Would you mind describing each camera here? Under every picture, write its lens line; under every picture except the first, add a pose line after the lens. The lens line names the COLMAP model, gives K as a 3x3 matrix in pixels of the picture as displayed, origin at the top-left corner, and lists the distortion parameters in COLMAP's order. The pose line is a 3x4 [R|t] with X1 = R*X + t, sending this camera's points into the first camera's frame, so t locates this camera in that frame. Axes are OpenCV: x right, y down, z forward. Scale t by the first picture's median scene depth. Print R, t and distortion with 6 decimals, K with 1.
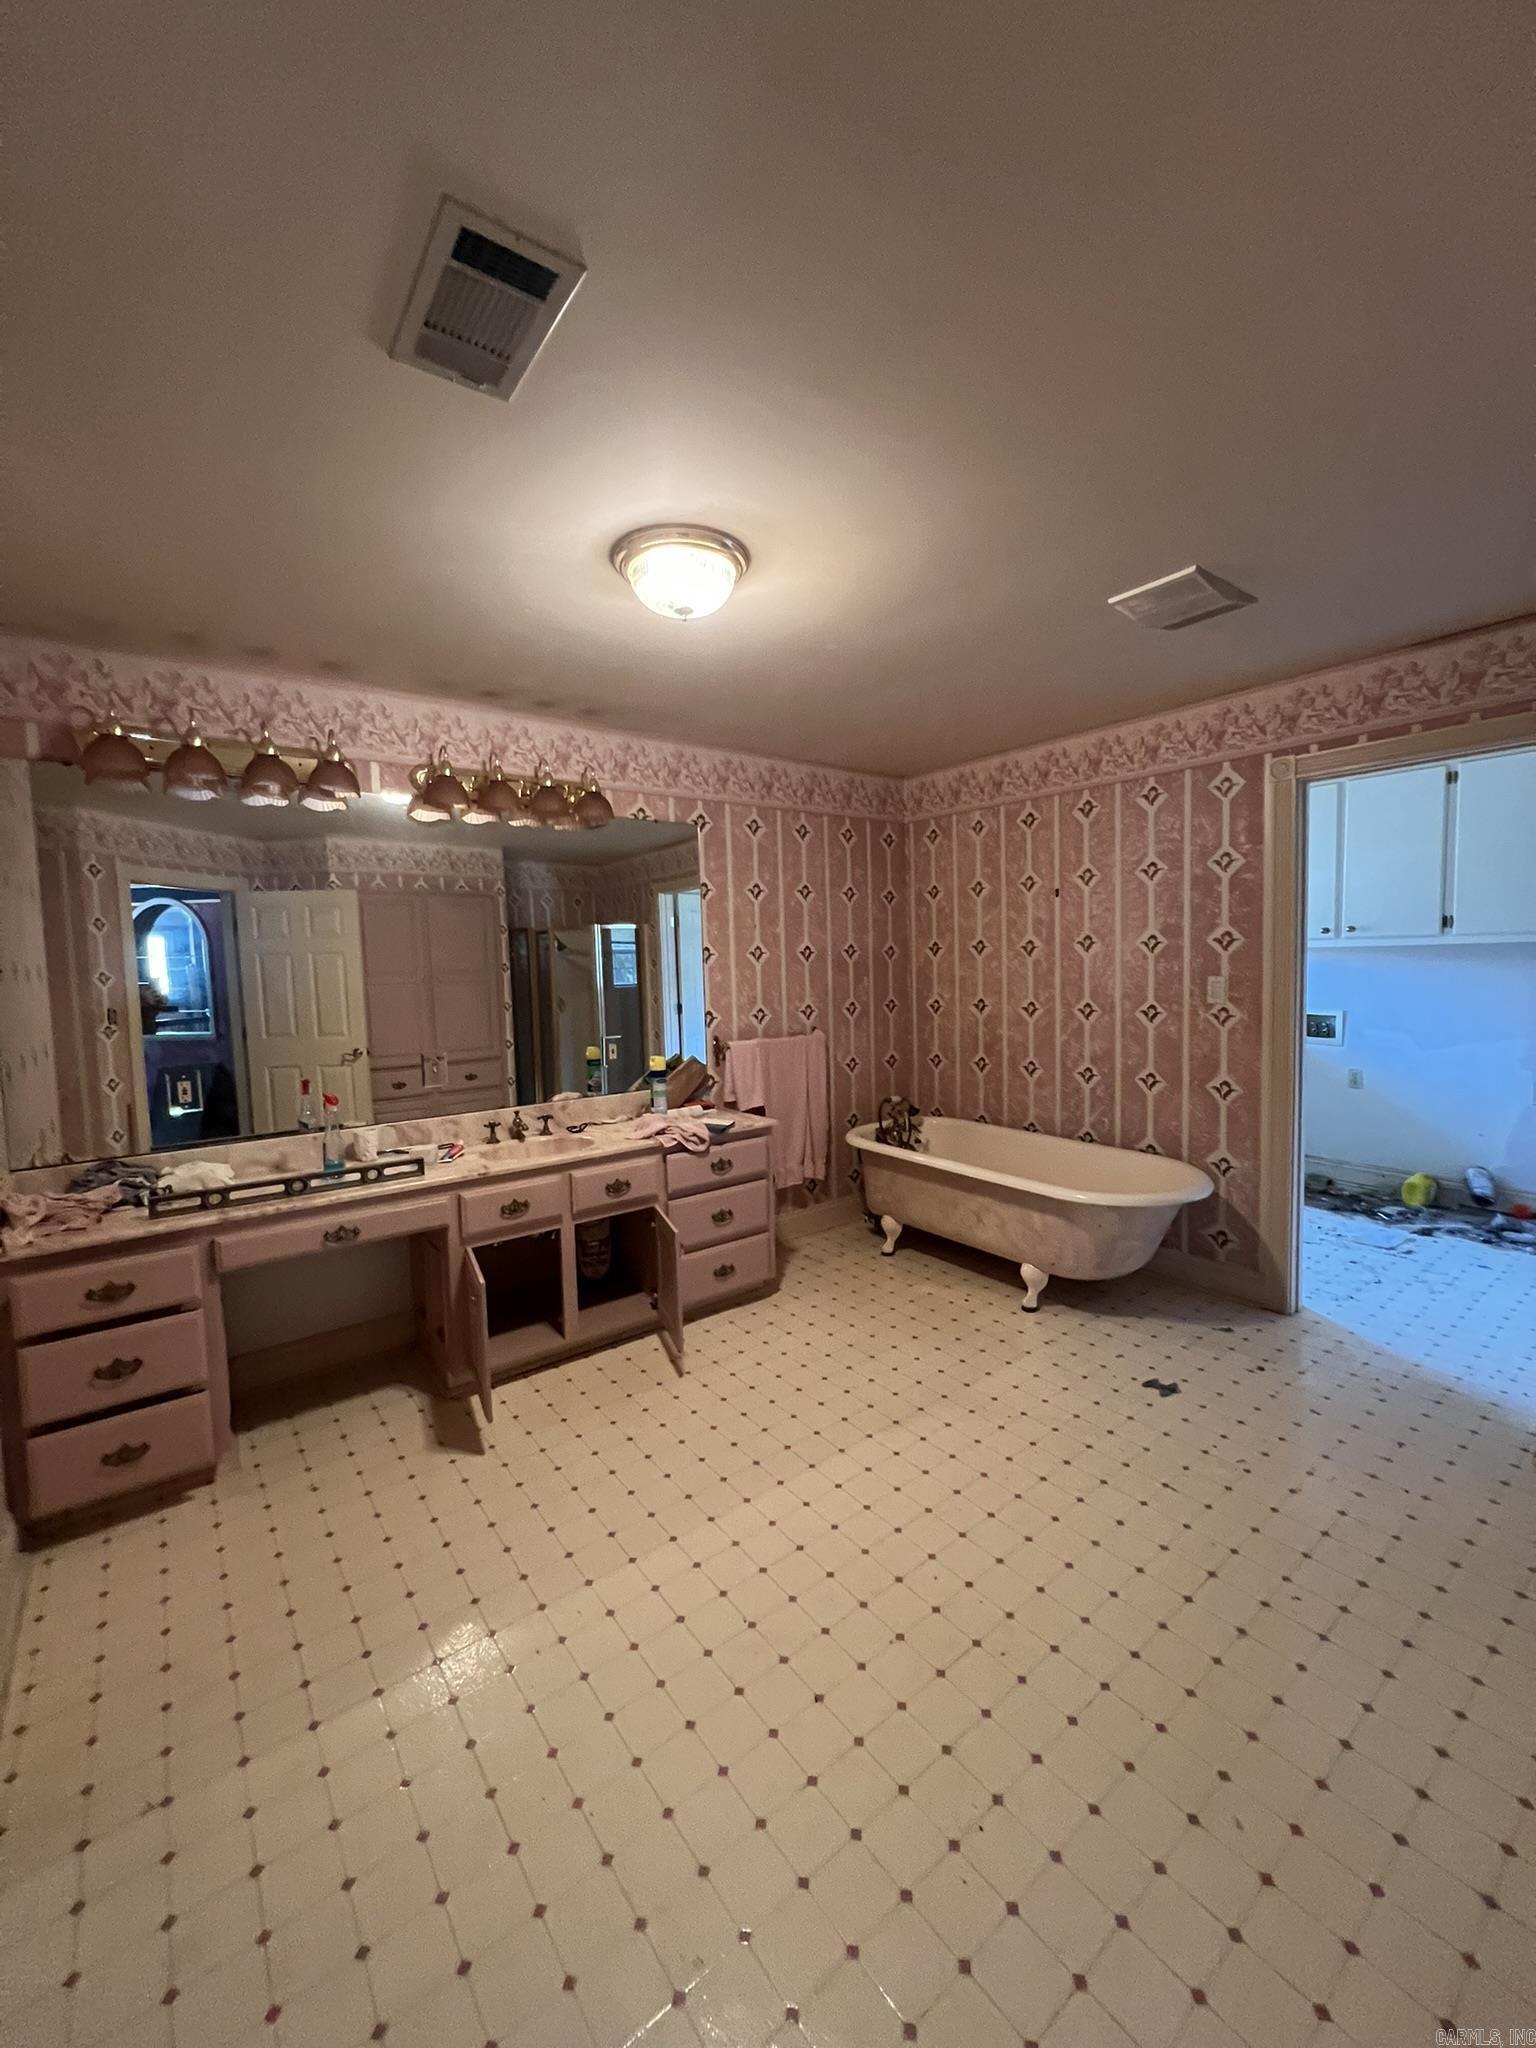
lens RADIAL K [[817.7, 0, 765.6], [0, 817.7, 1022.3], [0, 0, 1]] dist [-0.003757, 0.000129]
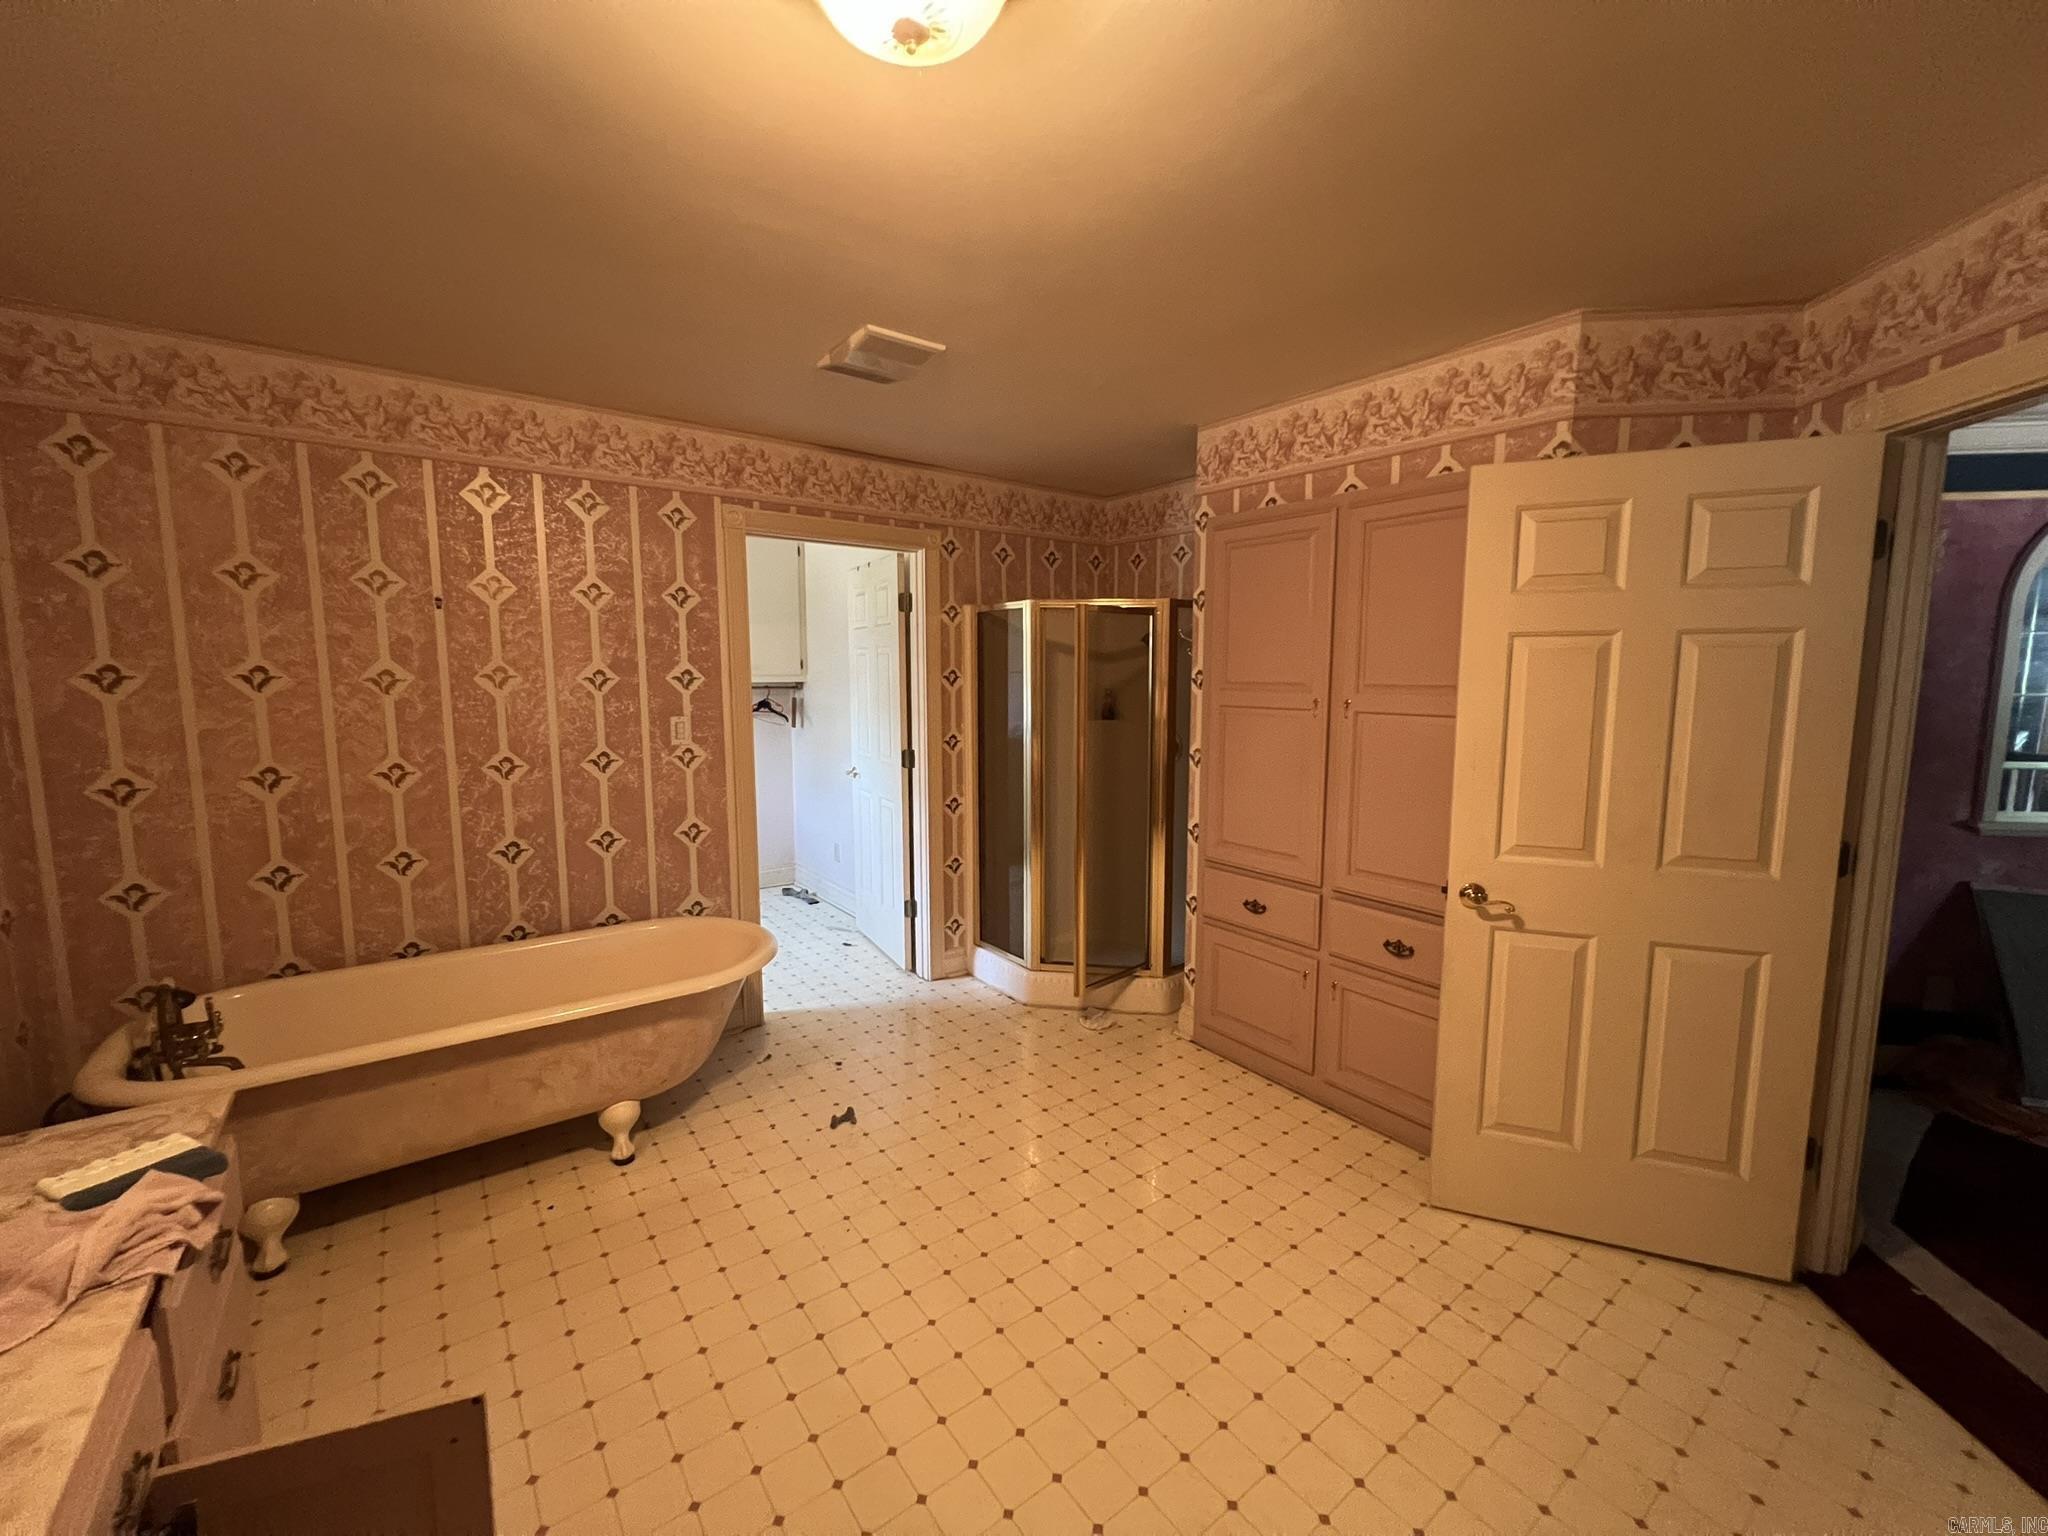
lens RADIAL K [[817.7, 0, 1020.8], [0, 817.7, 764.9], [0, 0, 1]] dist [-0.003757, 0.000129]
pose [[0.000130, -0.085386, 0.996348, -0.376180], [0.074113, 0.993609, 0.085141, -0.048254], [-0.997250, 0.073831, 0.006458, 0.559473]]
